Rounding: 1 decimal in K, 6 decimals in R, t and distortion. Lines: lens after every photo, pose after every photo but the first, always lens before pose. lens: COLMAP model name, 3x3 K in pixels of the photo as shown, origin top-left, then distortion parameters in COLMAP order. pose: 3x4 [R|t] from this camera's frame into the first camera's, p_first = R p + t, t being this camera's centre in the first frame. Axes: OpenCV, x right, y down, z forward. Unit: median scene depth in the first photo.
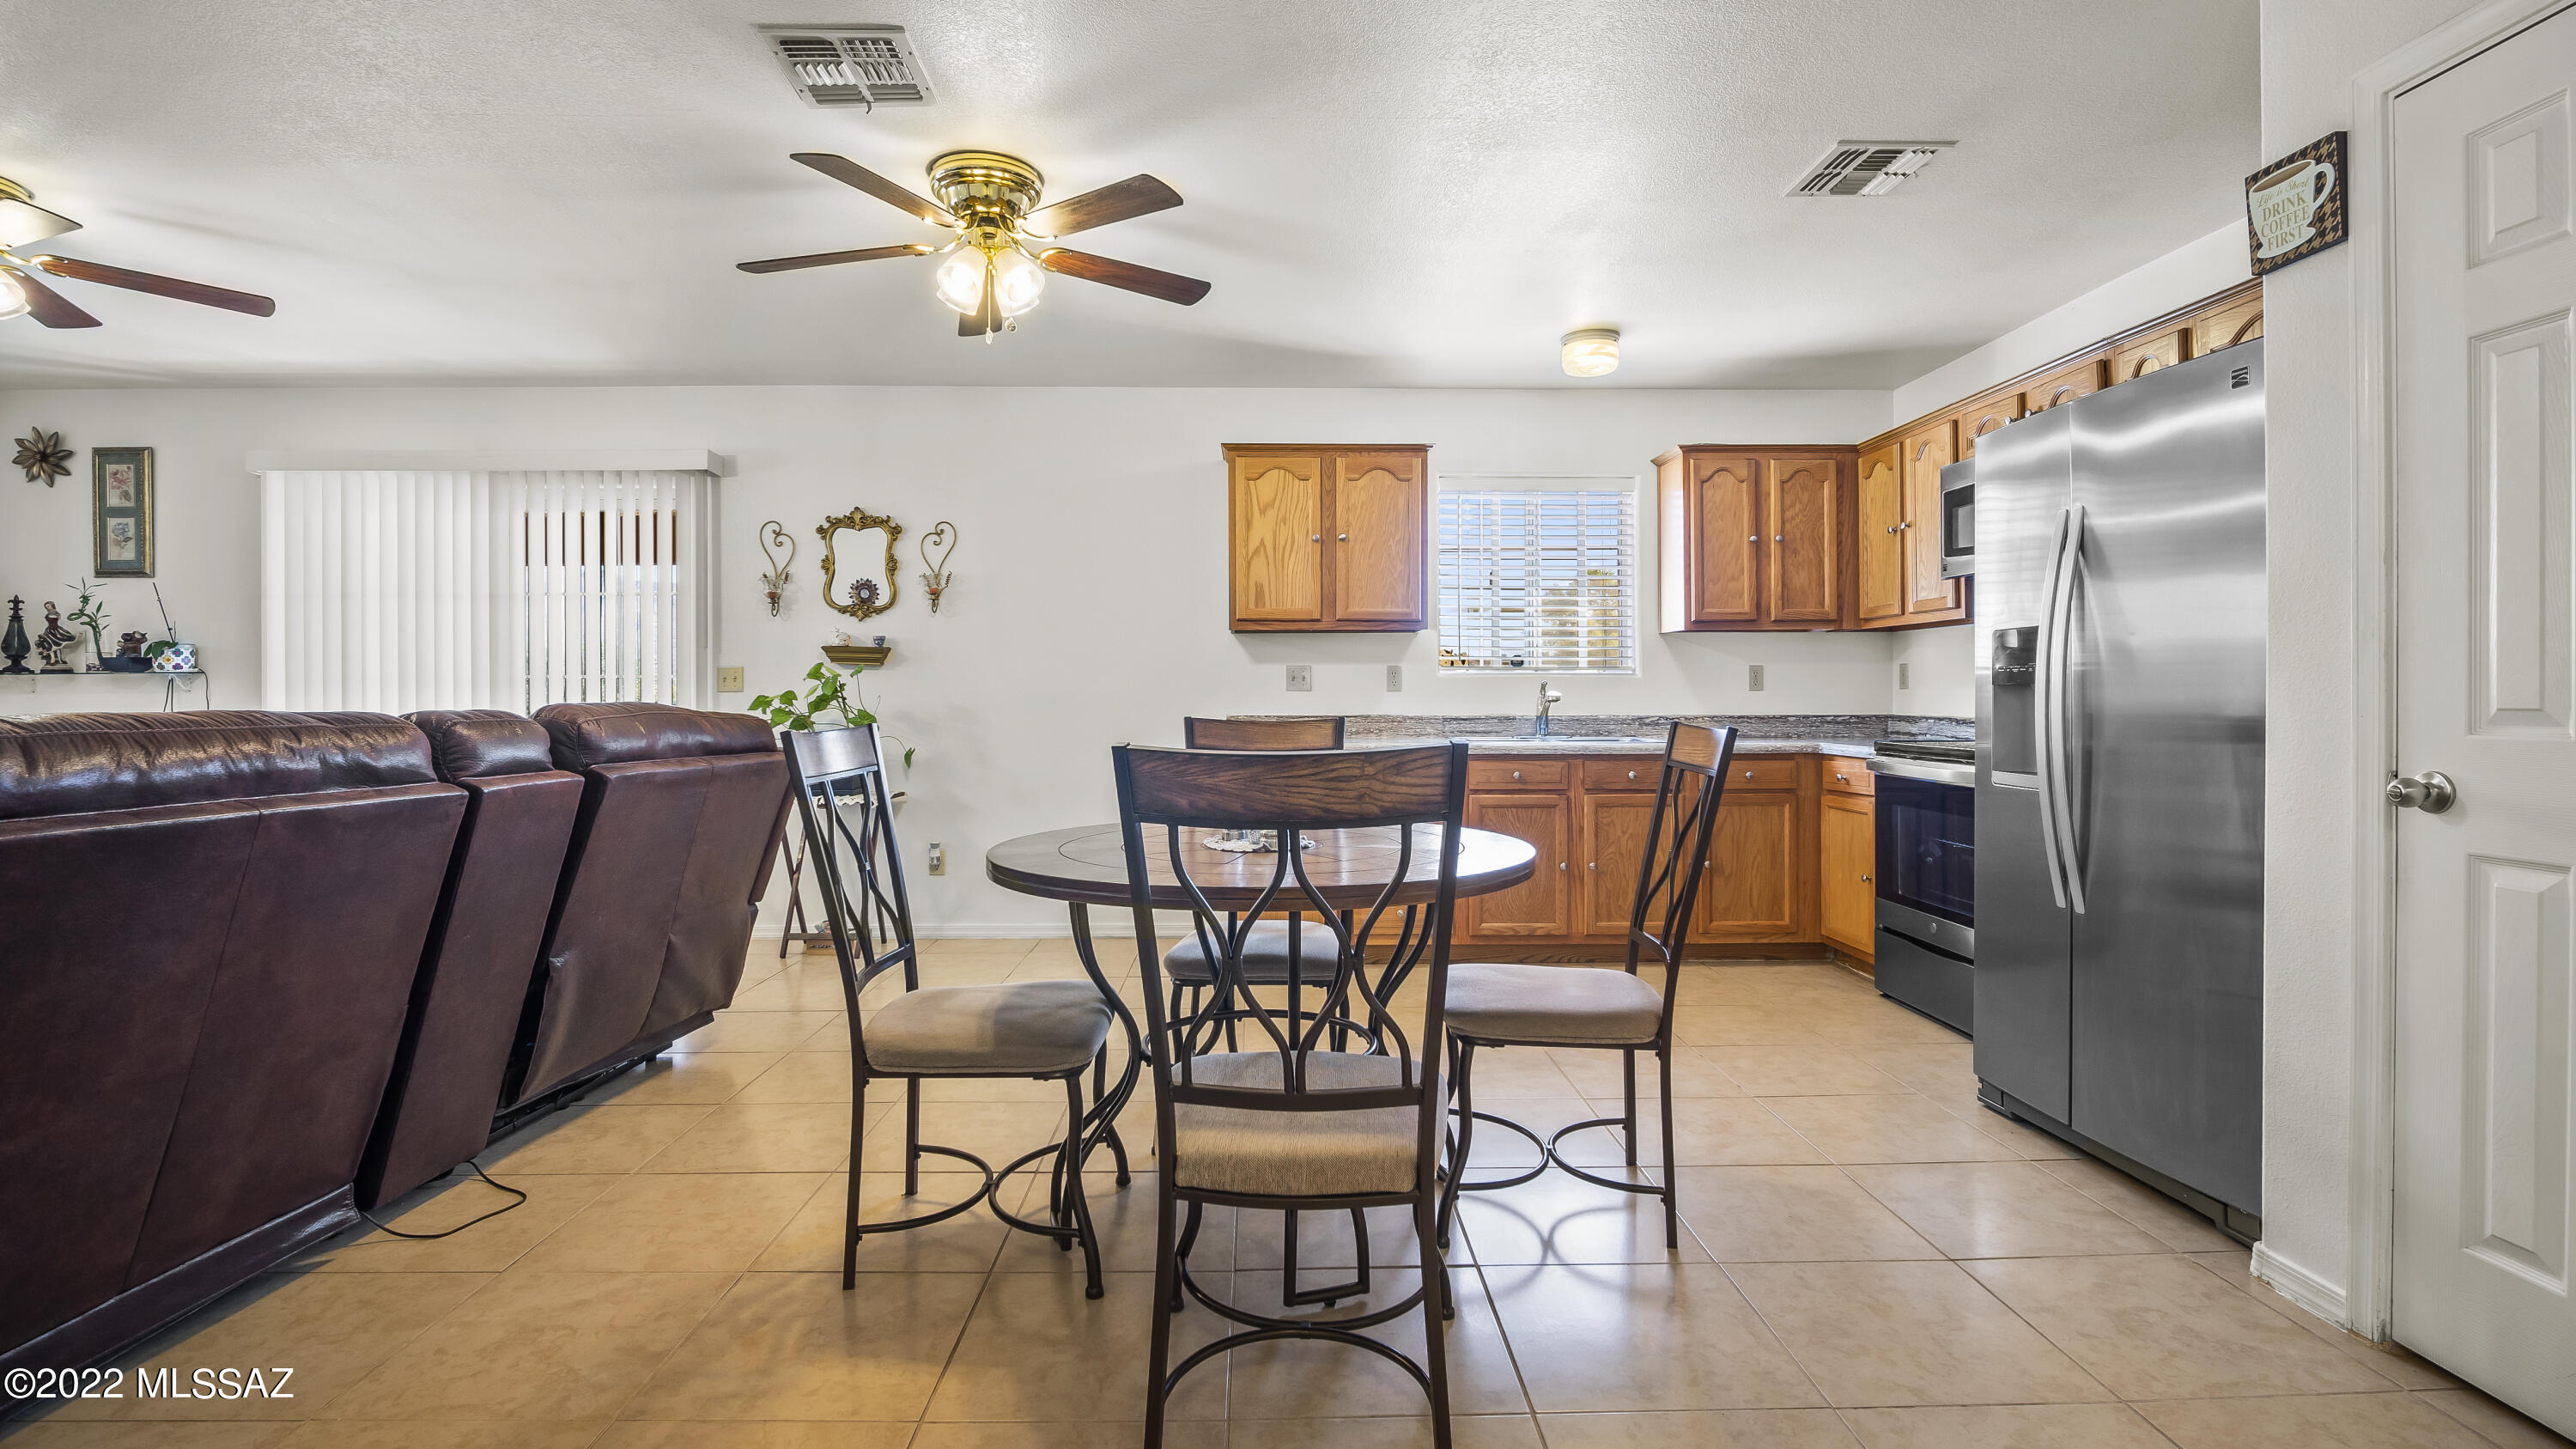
lens RADIAL K [[1172.2, 0, 1284.0], [0, 1172.2, 701.4], [0, 0, 1]] dist [-0.015367, -0.000118]
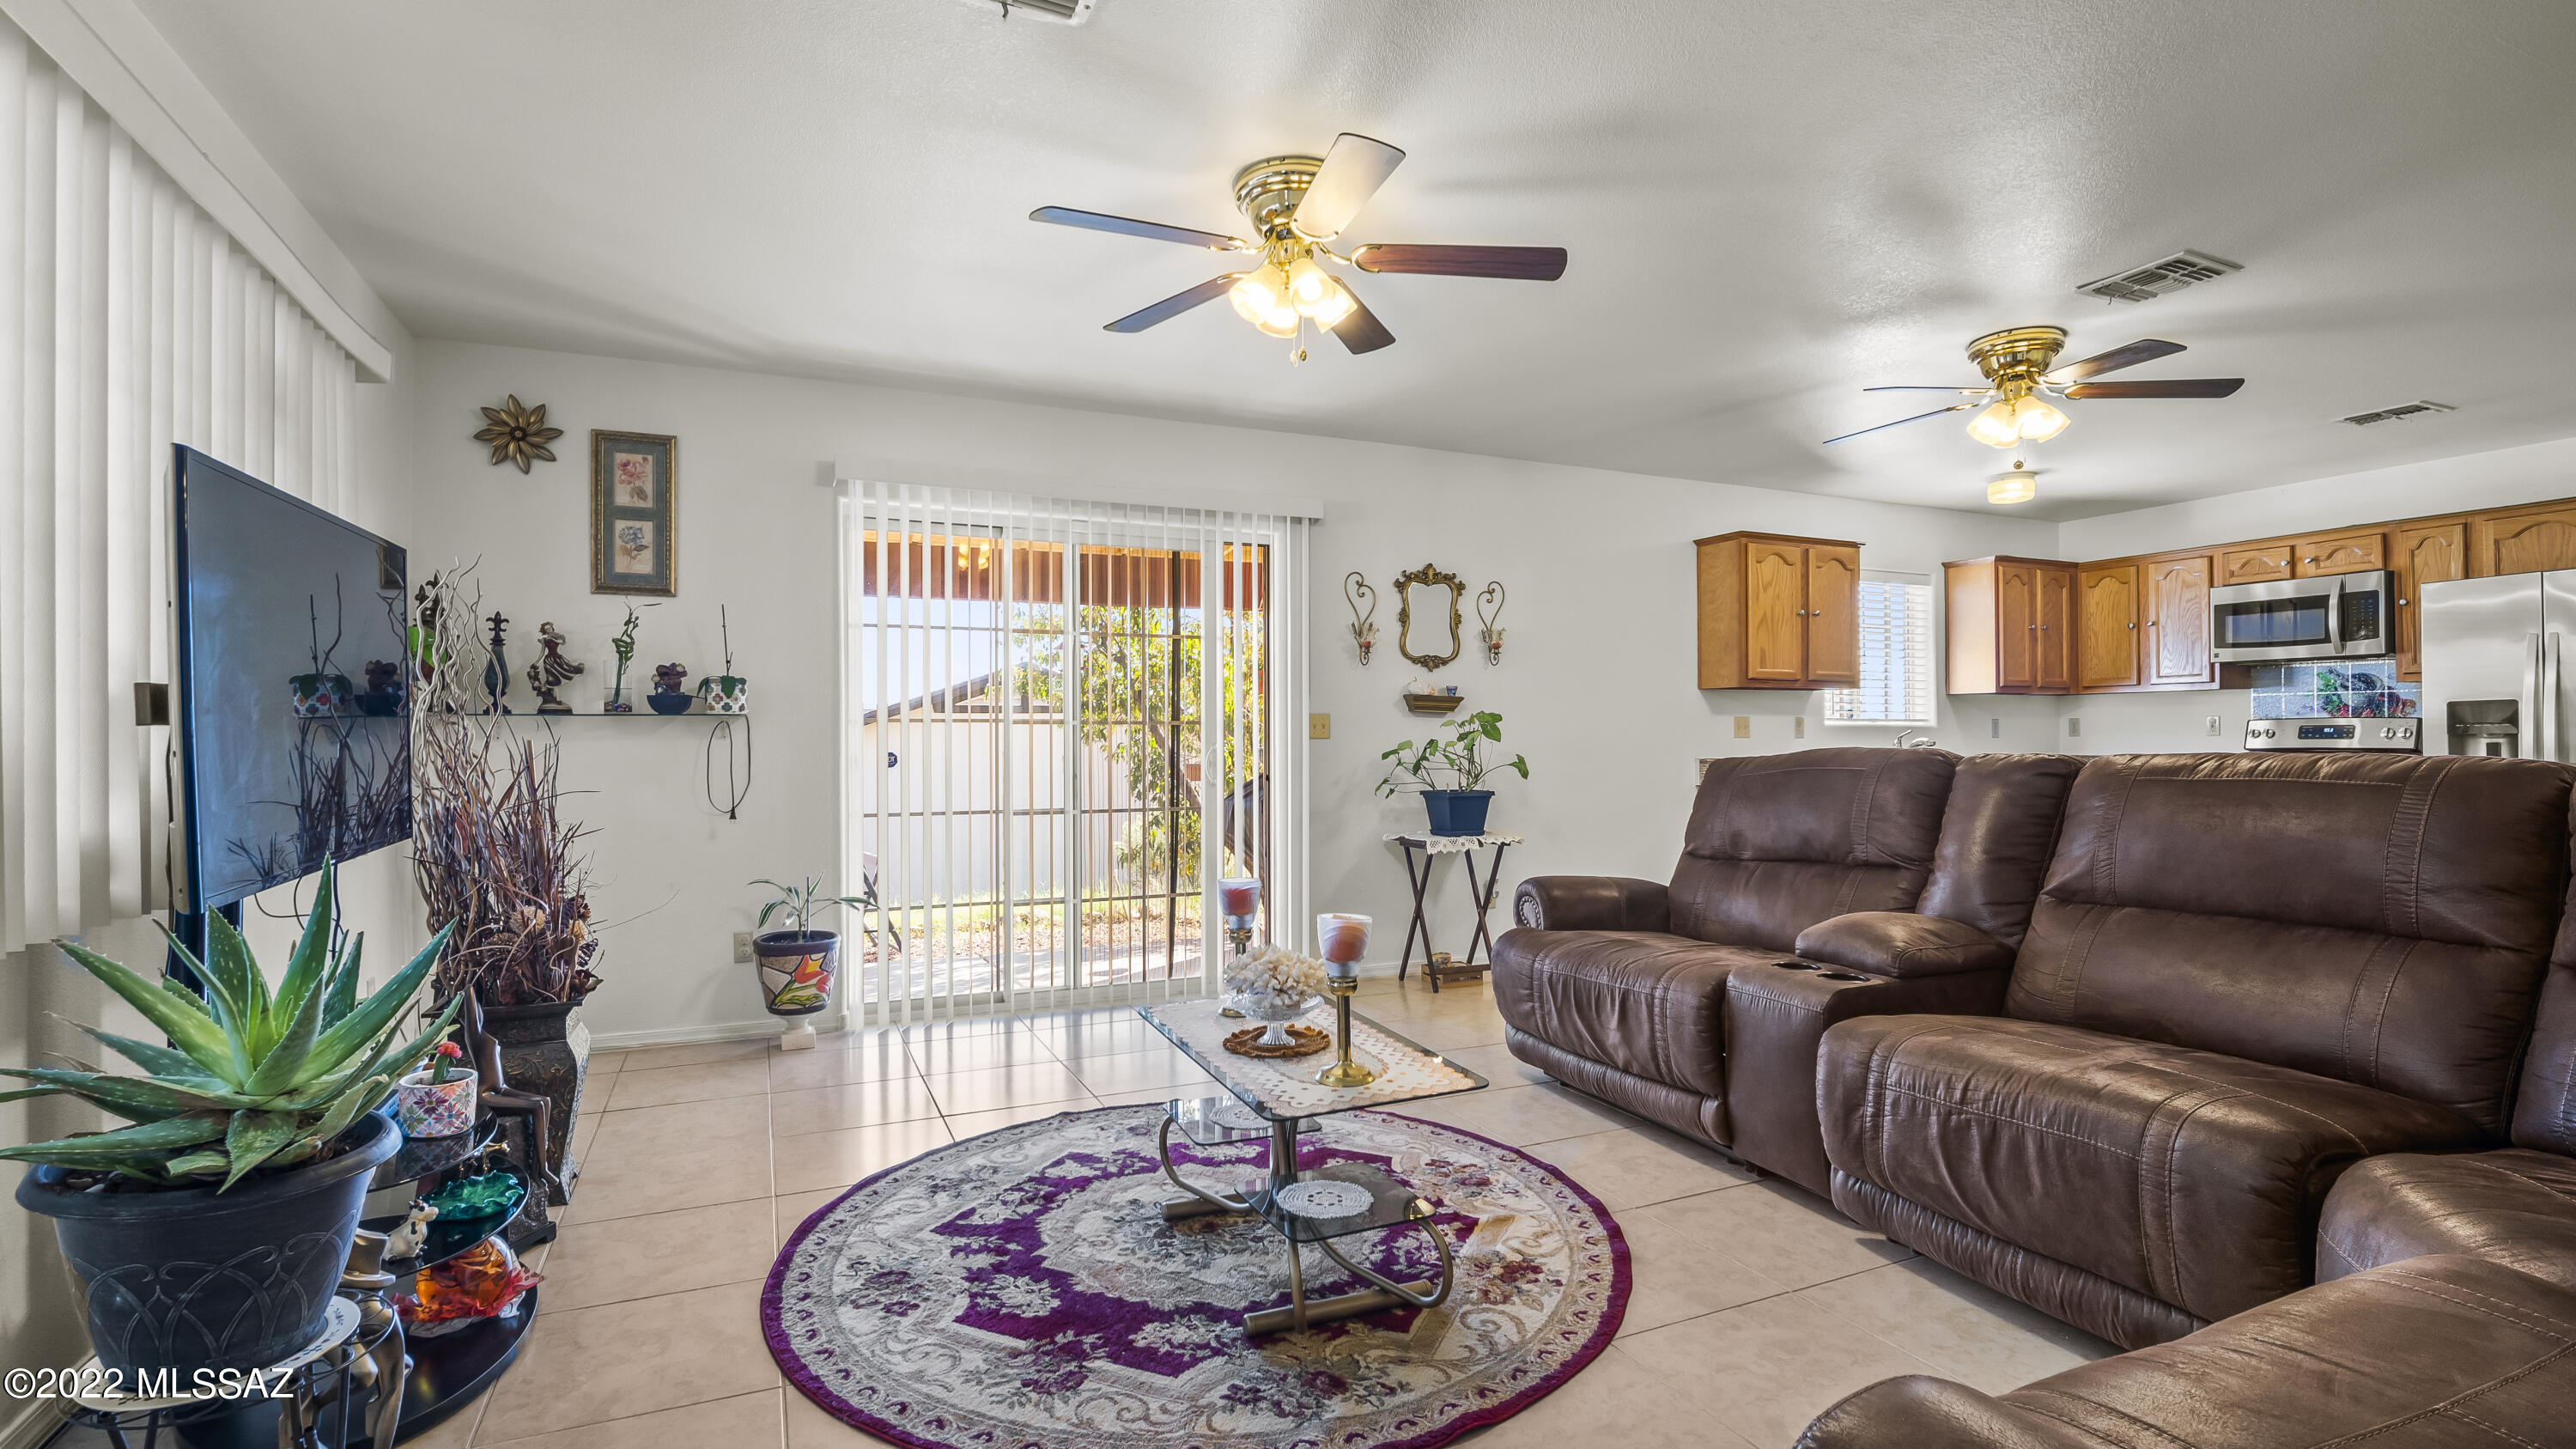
lens RADIAL K [[1188.3, 0, 1293.5], [0, 1188.3, 735.9], [0, 0, 1]] dist [-0.012218, -0.000483]
pose [[0.918281, 0.000757, 0.395929, -1.001769], [0.003687, 0.999938, -0.010464, 0.000191], [-0.395912, 0.011069, 0.918222, 0.074678]]
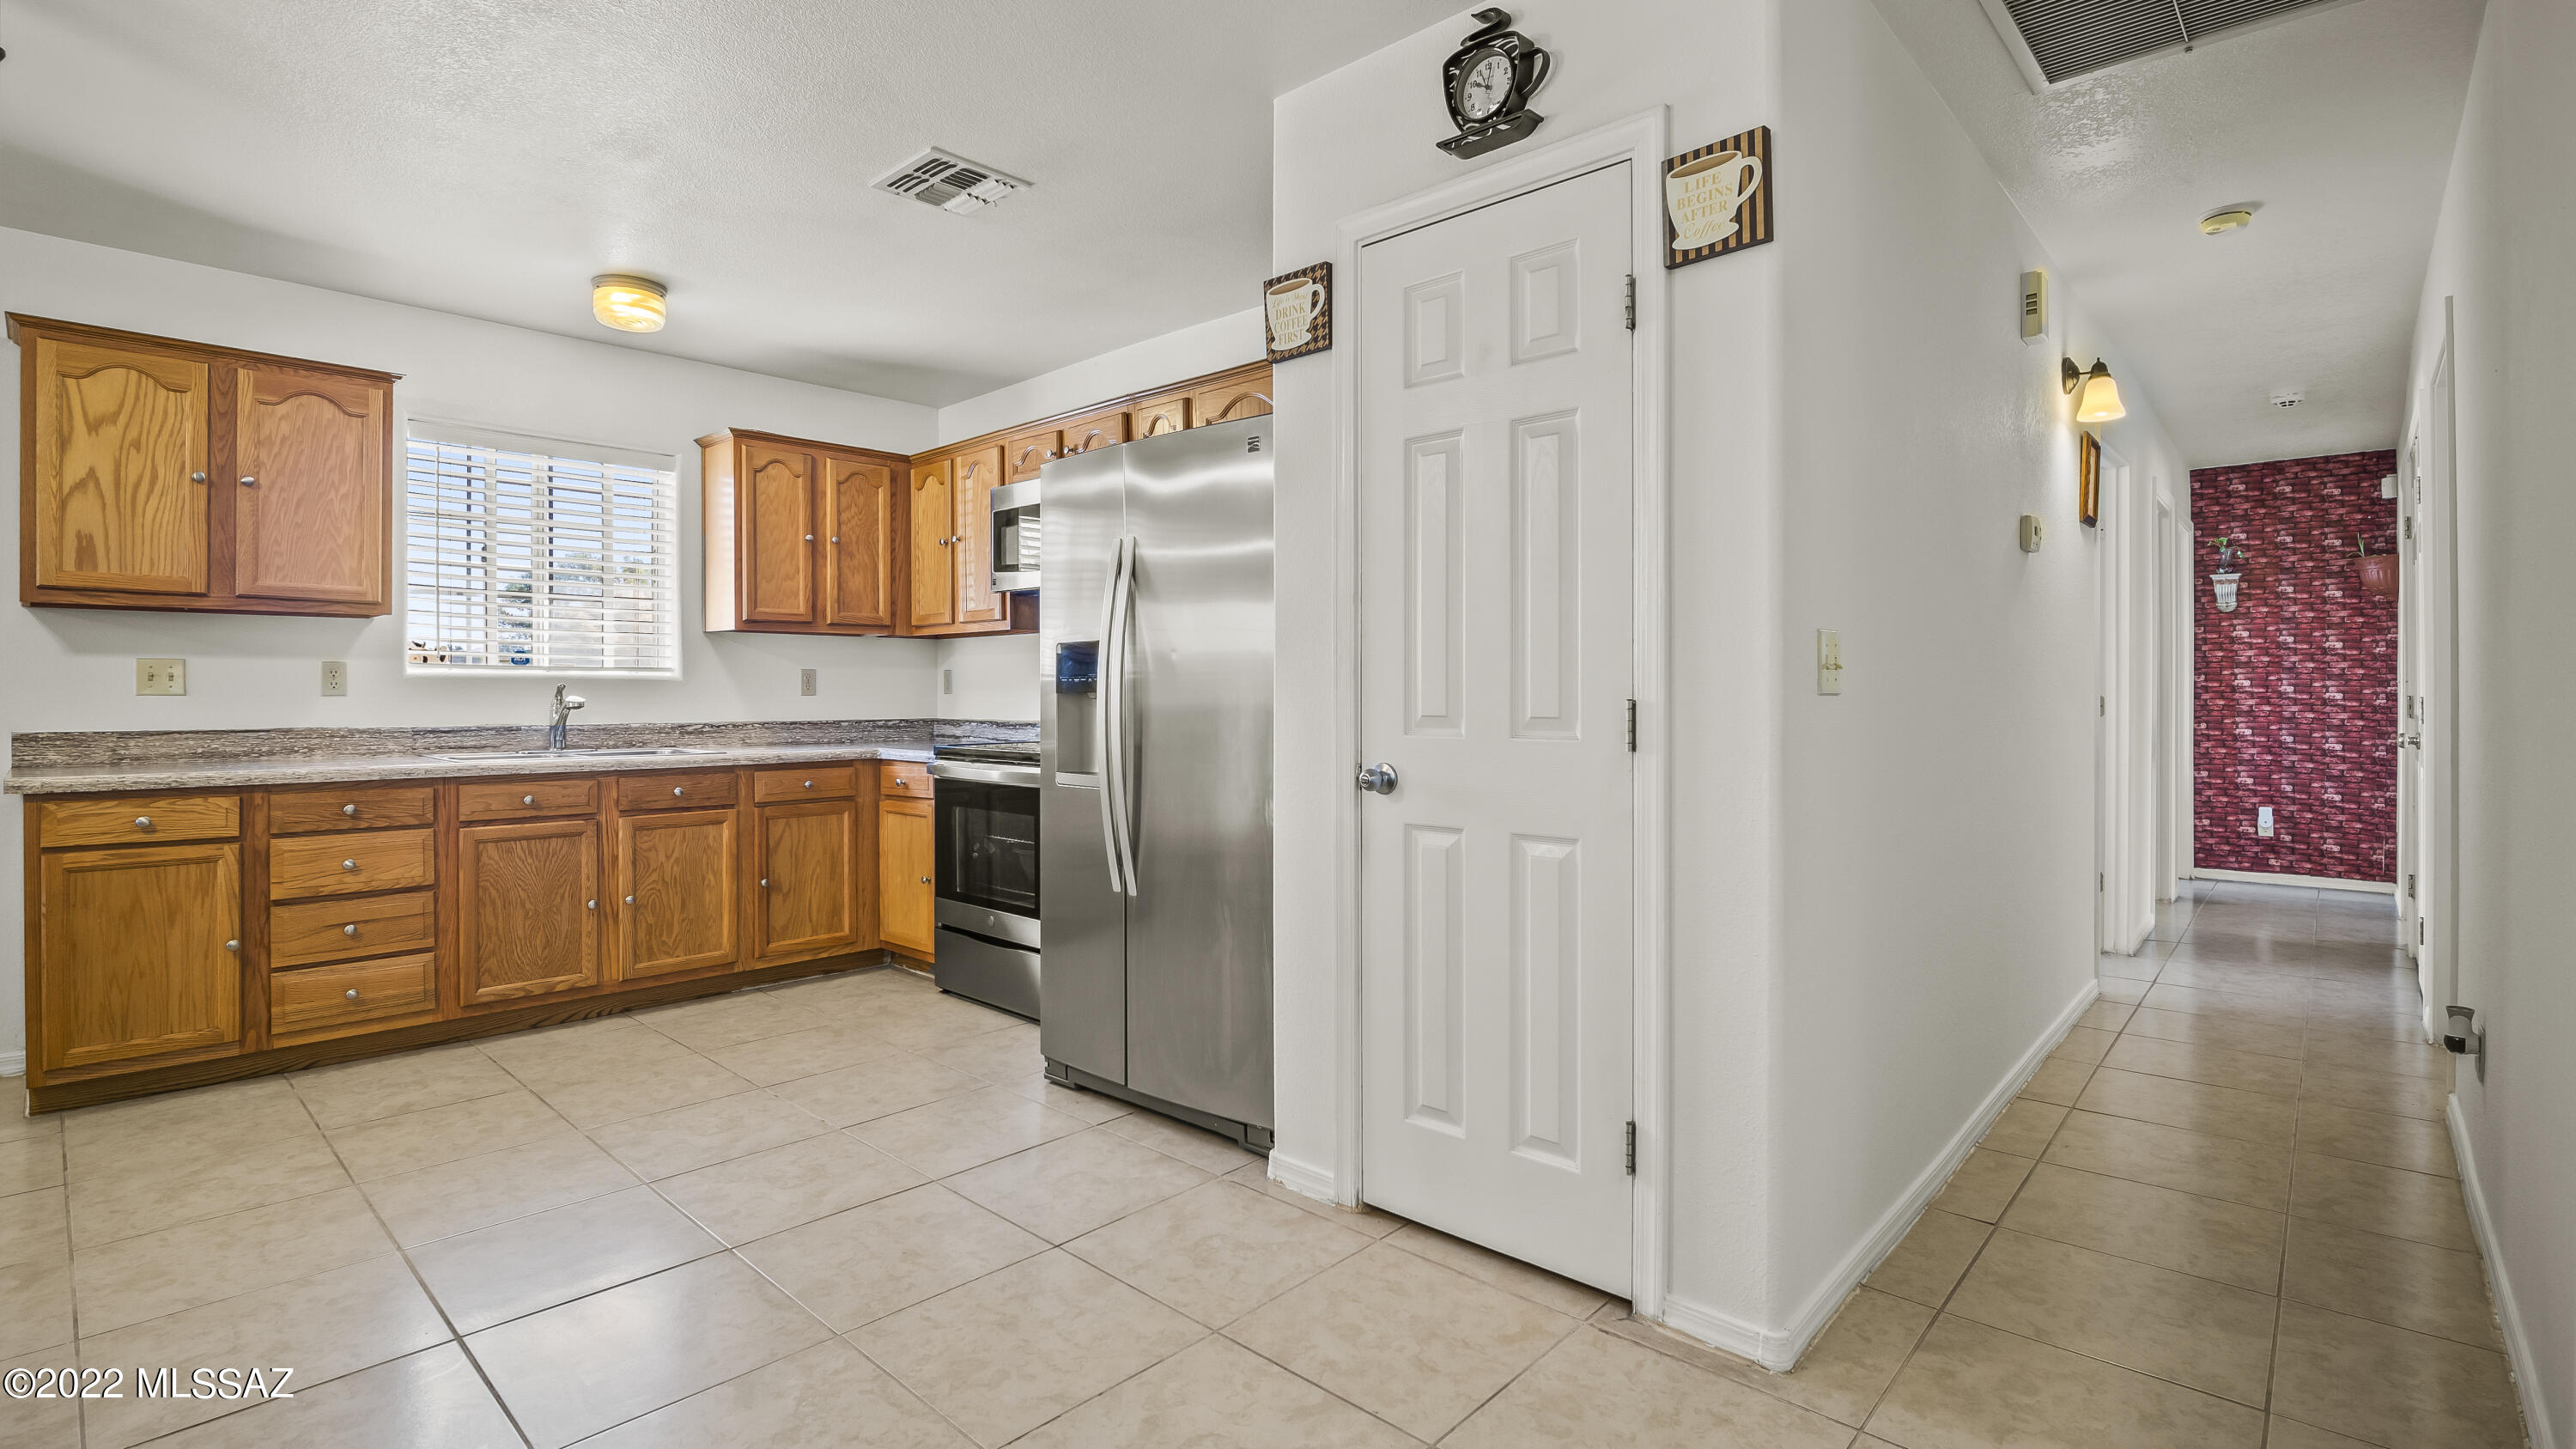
lens RADIAL K [[1164.7, 0, 1283.4], [0, 1164.7, 693.0], [0, 0, 1]] dist [-0.017854, -0.000380]
pose [[0.692126, 0.002425, 0.721772, -0.018167], [0.003192, 0.999974, -0.006421, -0.004335], [-0.721769, 0.006748, 0.692101, 0.062510]]
